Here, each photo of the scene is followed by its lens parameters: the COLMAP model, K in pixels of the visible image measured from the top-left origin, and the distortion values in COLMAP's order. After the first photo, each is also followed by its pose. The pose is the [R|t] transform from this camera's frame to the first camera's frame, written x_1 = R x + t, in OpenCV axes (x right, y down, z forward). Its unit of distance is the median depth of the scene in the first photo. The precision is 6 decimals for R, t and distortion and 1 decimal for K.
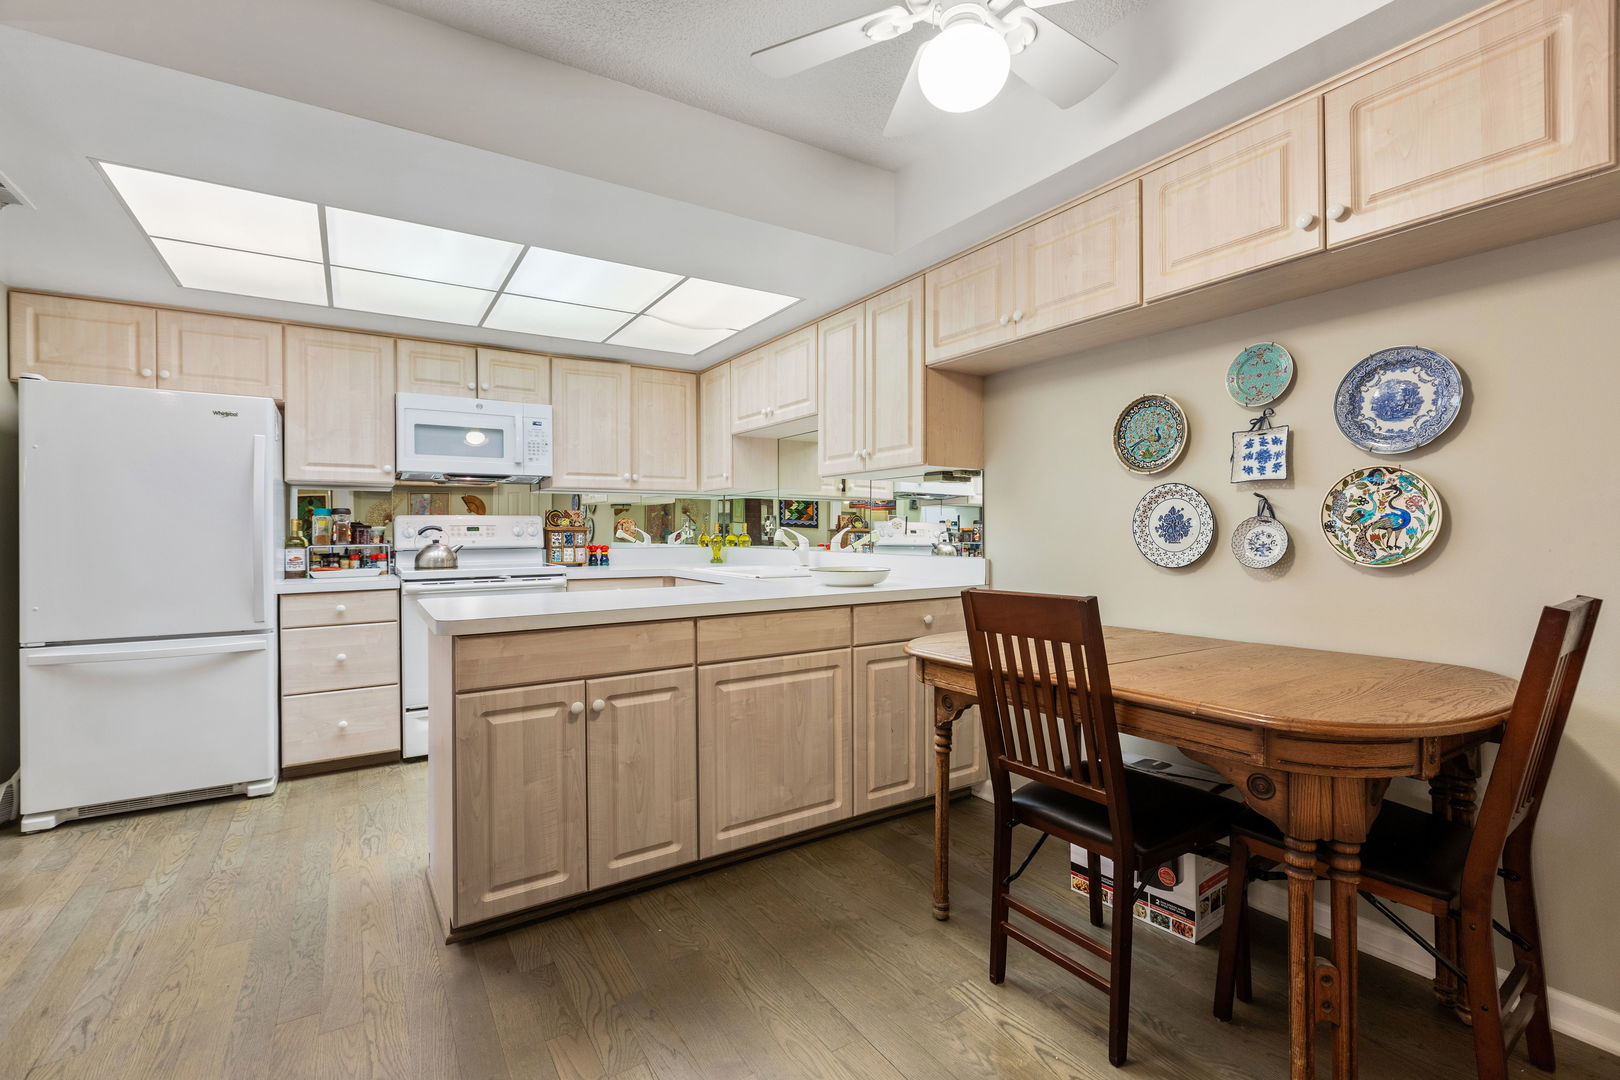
lens RADIAL K [[721.6, 0, 816.6], [0, 721.6, 537.5], [0, 0, 1]] dist [0.000768, 0.000299]
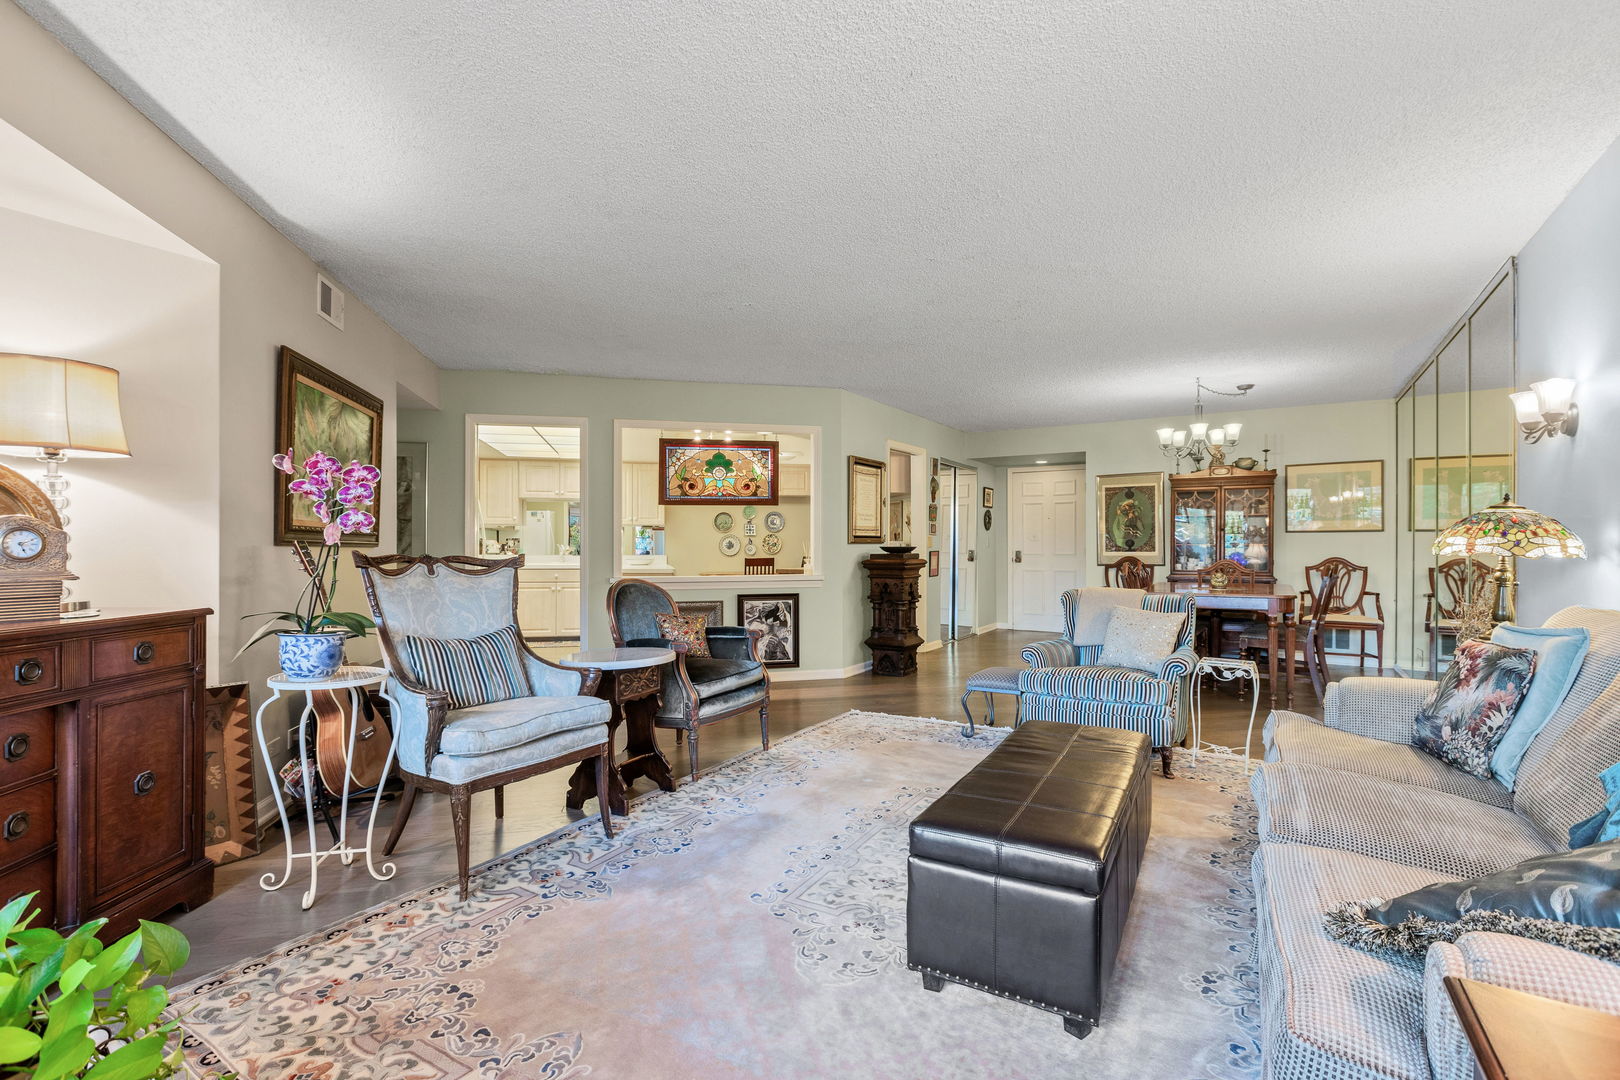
lens RADIAL K [[721.6, 0, 816.6], [0, 721.6, 537.5], [0, 0, 1]] dist [0.000768, 0.000299]
pose [[0.332298, 0.016112, 0.943037, -3.421744], [0.006516, 0.999791, -0.019377, 0.023728], [-0.943152, 0.012583, 0.332124, -0.874007]]
